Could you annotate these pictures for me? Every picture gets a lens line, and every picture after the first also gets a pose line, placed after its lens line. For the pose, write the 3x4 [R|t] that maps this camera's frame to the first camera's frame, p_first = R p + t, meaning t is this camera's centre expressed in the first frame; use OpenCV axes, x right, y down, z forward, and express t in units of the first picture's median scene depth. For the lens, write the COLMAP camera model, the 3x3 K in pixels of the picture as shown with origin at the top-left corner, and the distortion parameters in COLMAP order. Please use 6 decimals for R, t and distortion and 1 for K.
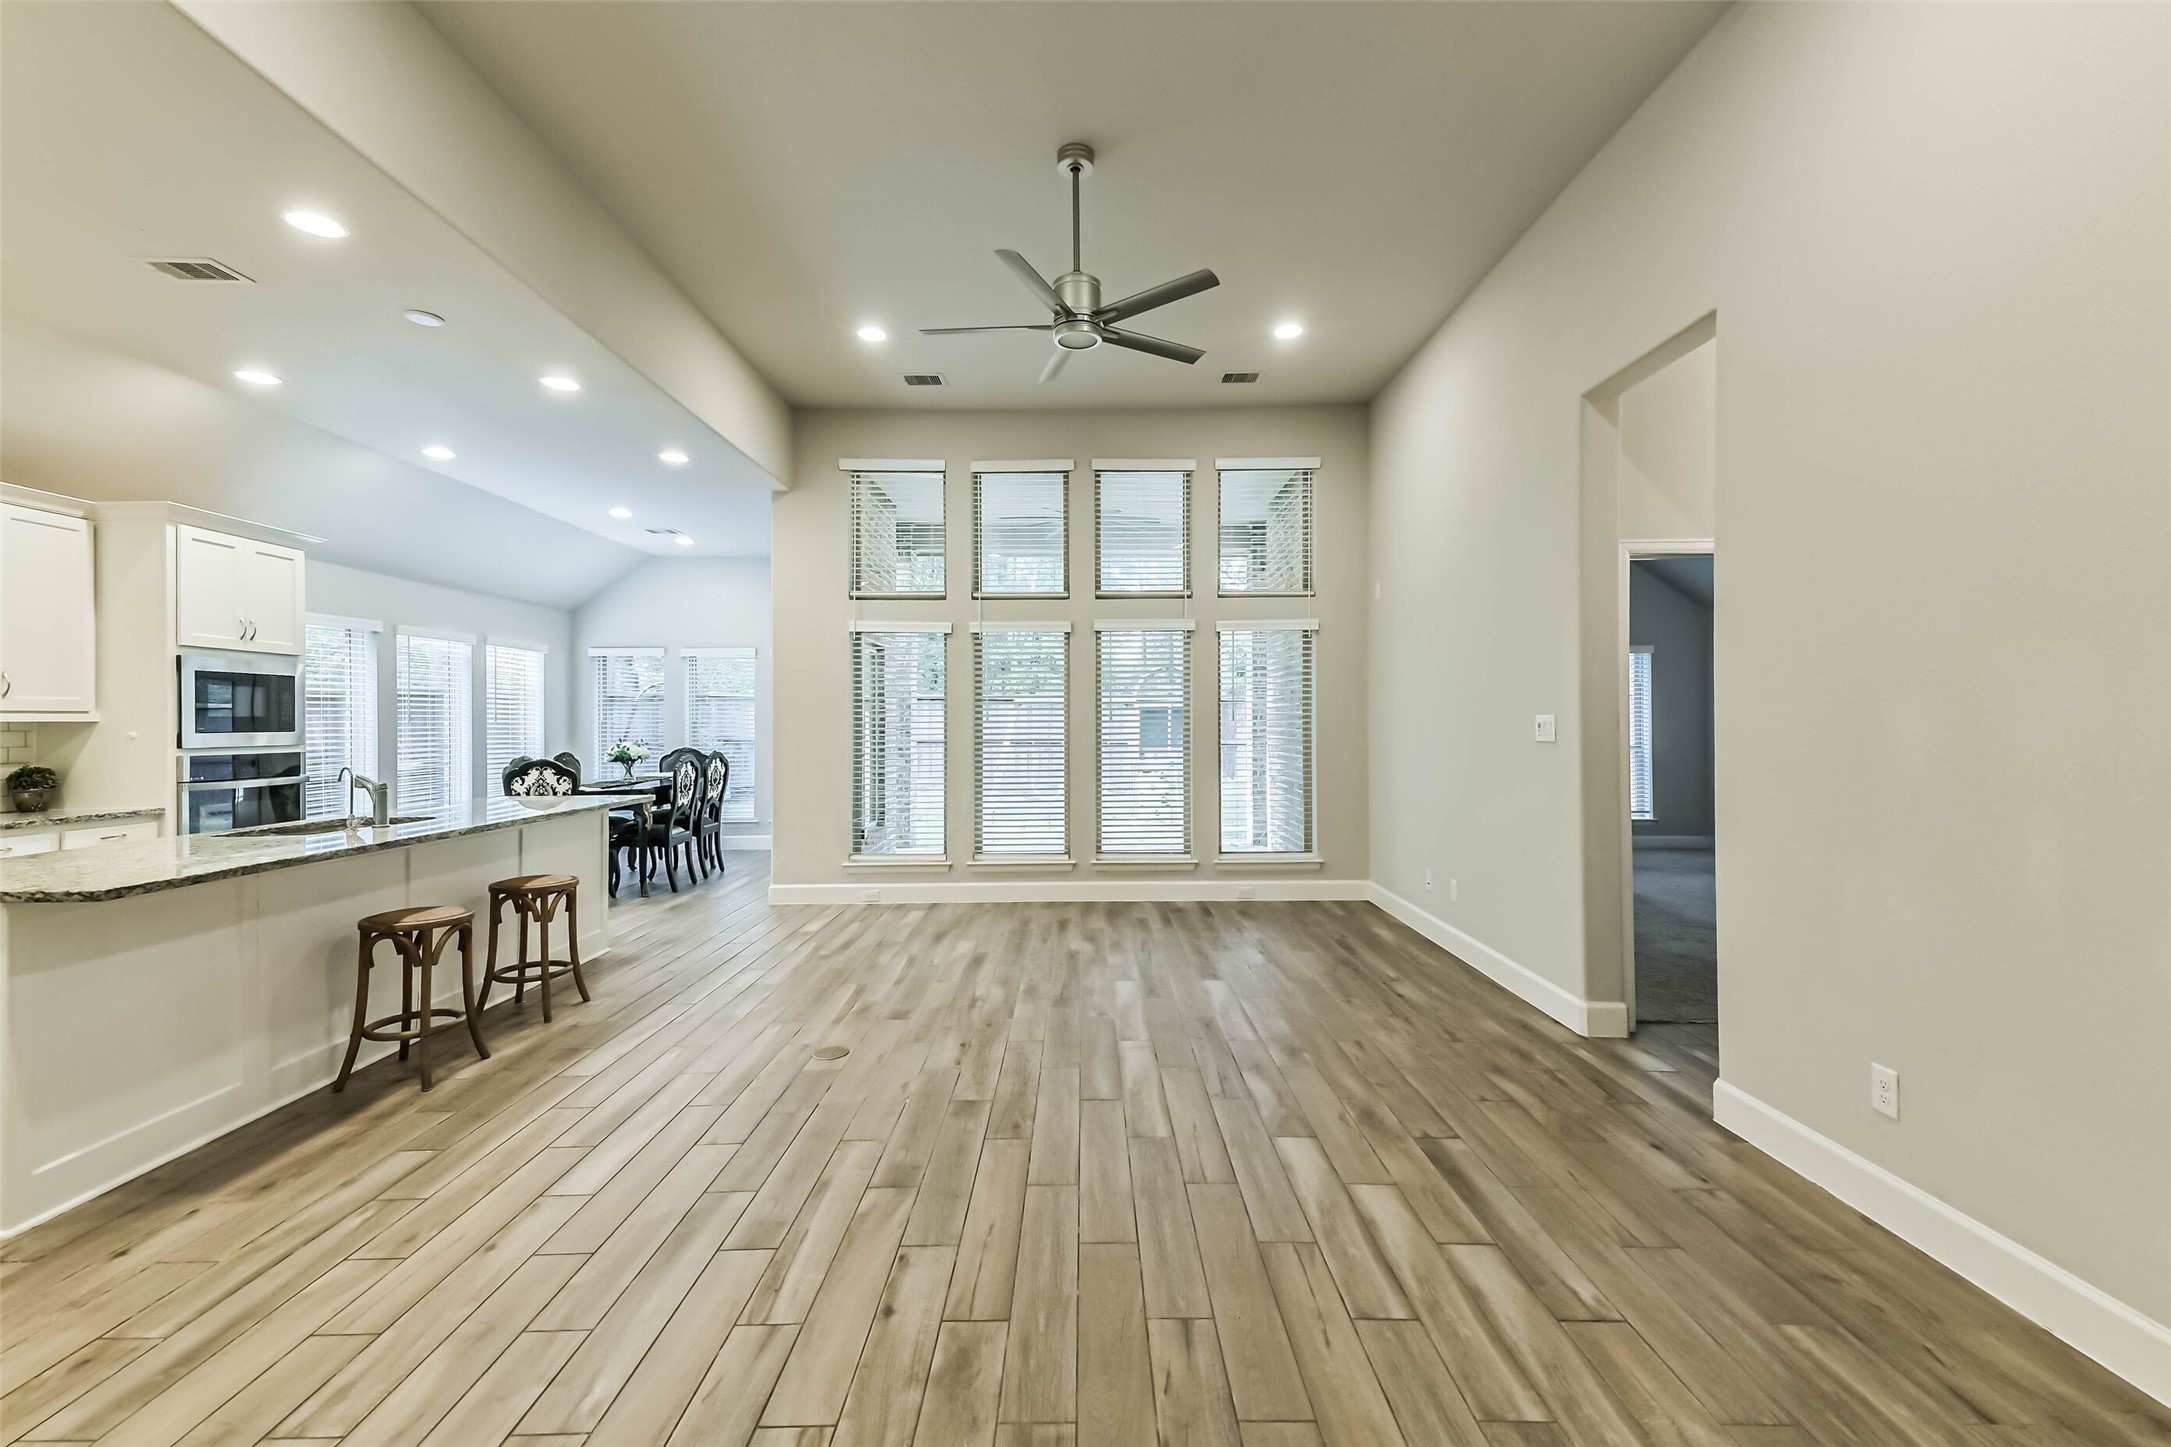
lens RADIAL K [[939.8, 0, 1085.2], [0, 939.8, 720.0], [0, 0, 1]] dist [0.074251, -0.024423]
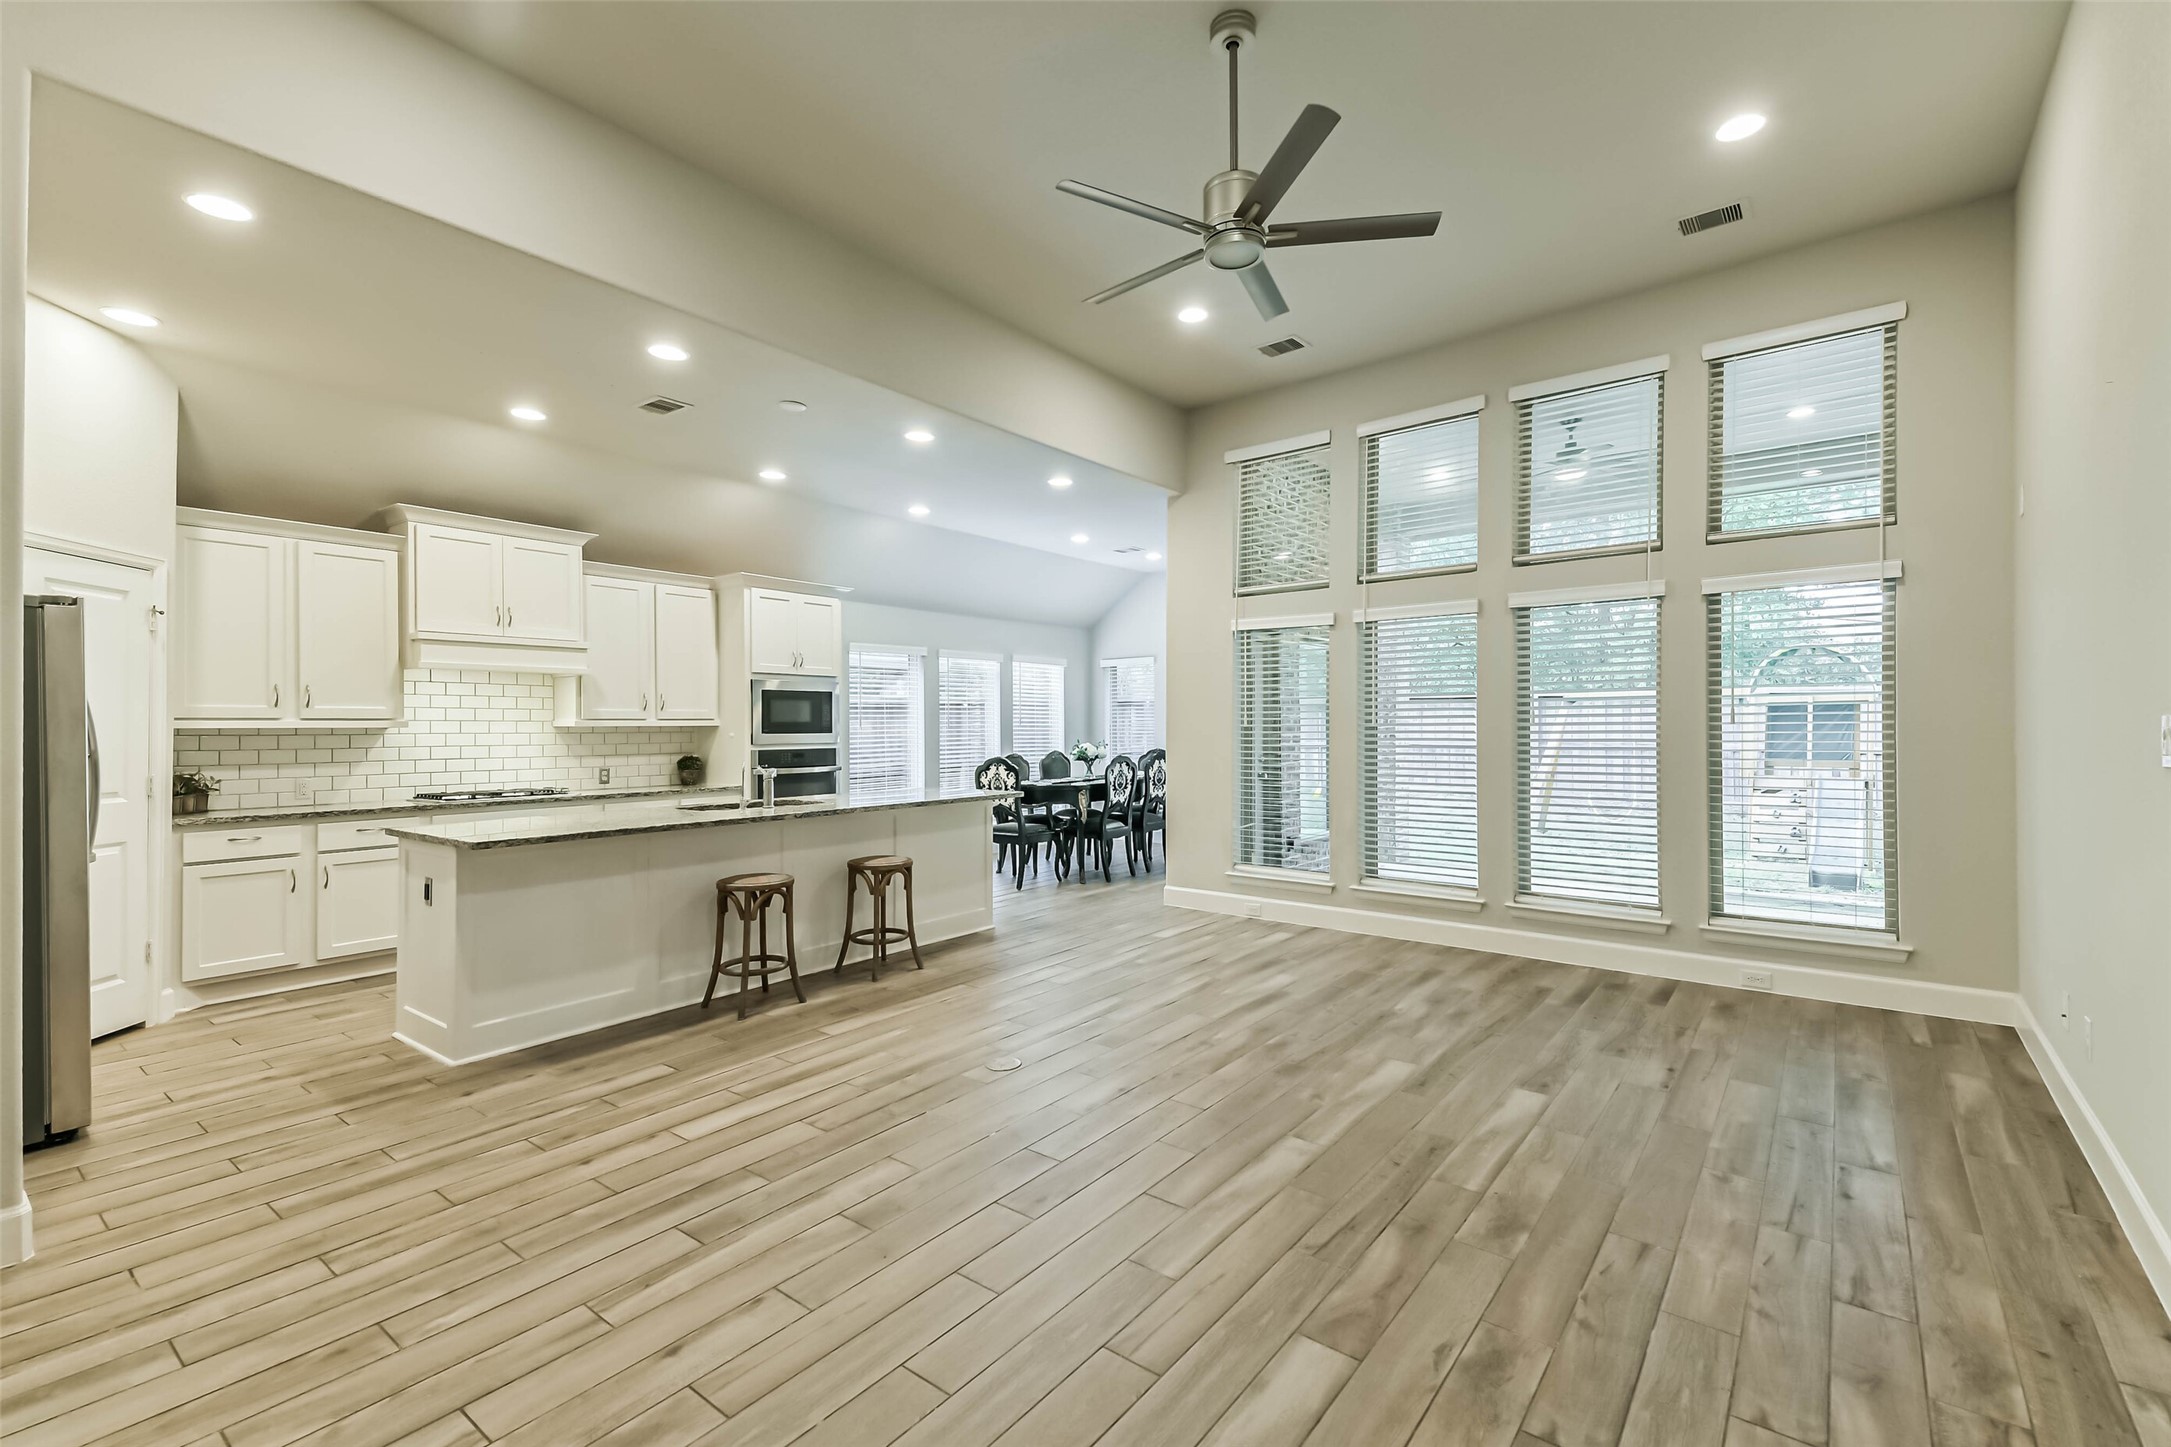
lens RADIAL K [[939.8, 0, 1084.7], [0, 939.8, 721.7], [0, 0, 1]] dist [0.074251, -0.024423]
pose [[0.784311, -0.002816, -0.620361, 0.313772], [0.003416, 0.999994, -0.000221, -0.002302], [0.620358, -0.001946, 0.784316, 0.222150]]
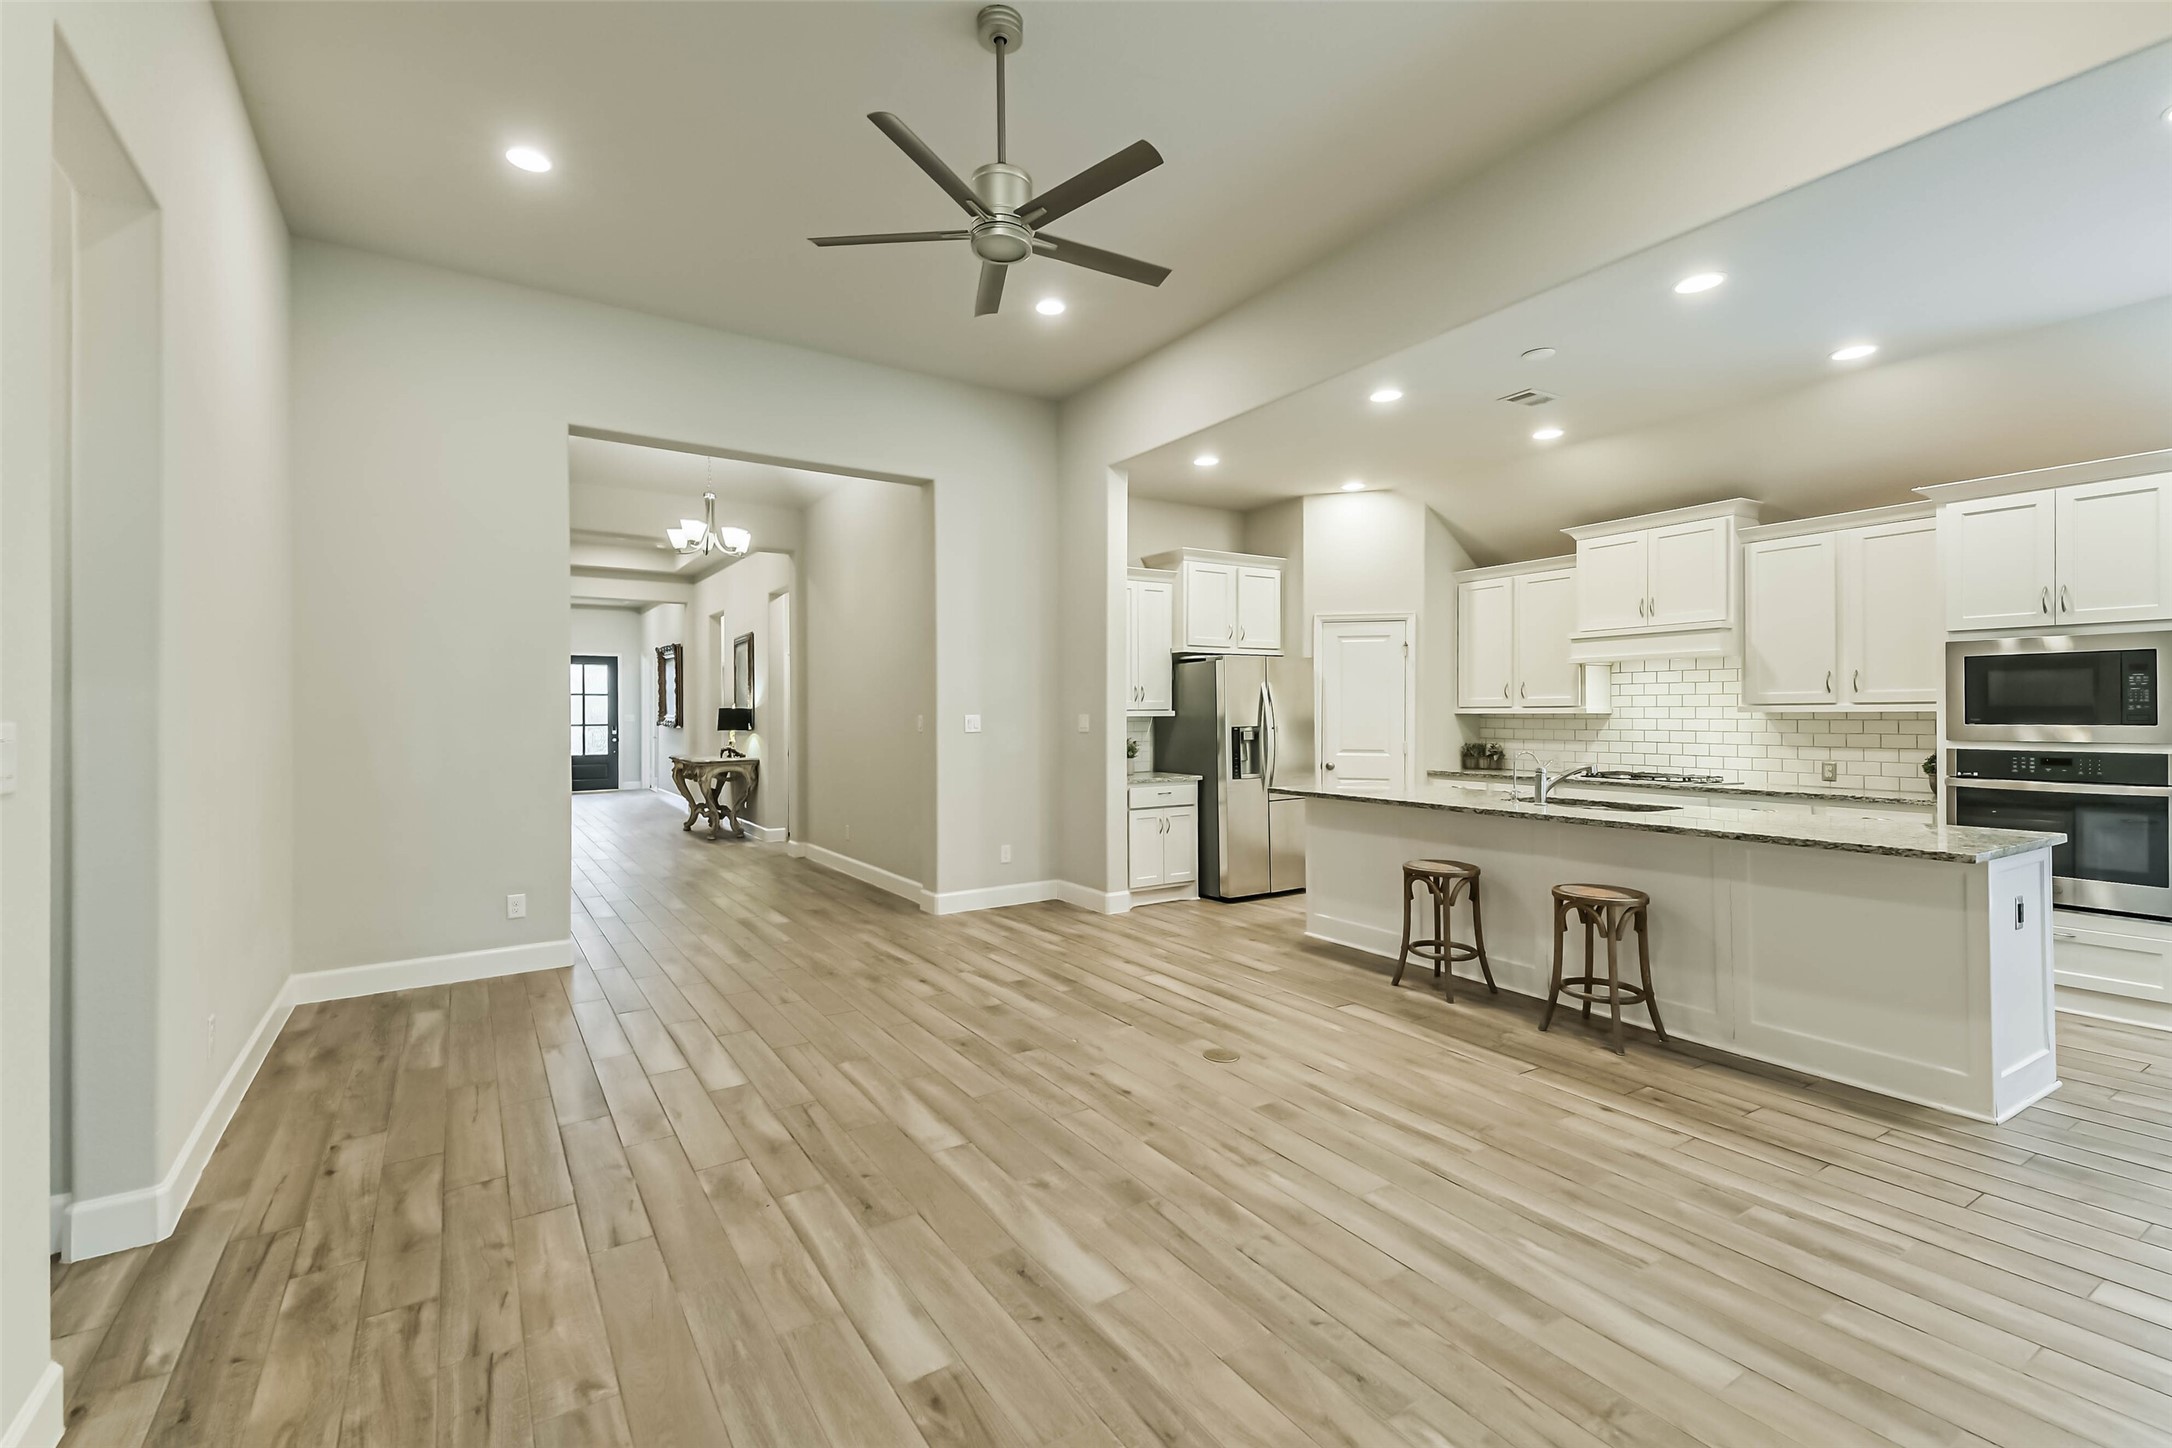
lens RADIAL K [[940.2, 0, 1086.6], [0, 940.2, 710.0], [0, 0, 1]] dist [0.074251, -0.024423]
pose [[-0.841800, 0.005237, -0.539764, 0.292911], [0.008412, 0.999959, -0.003416, -0.004047], [0.539723, -0.007416, -0.841810, 1.355751]]
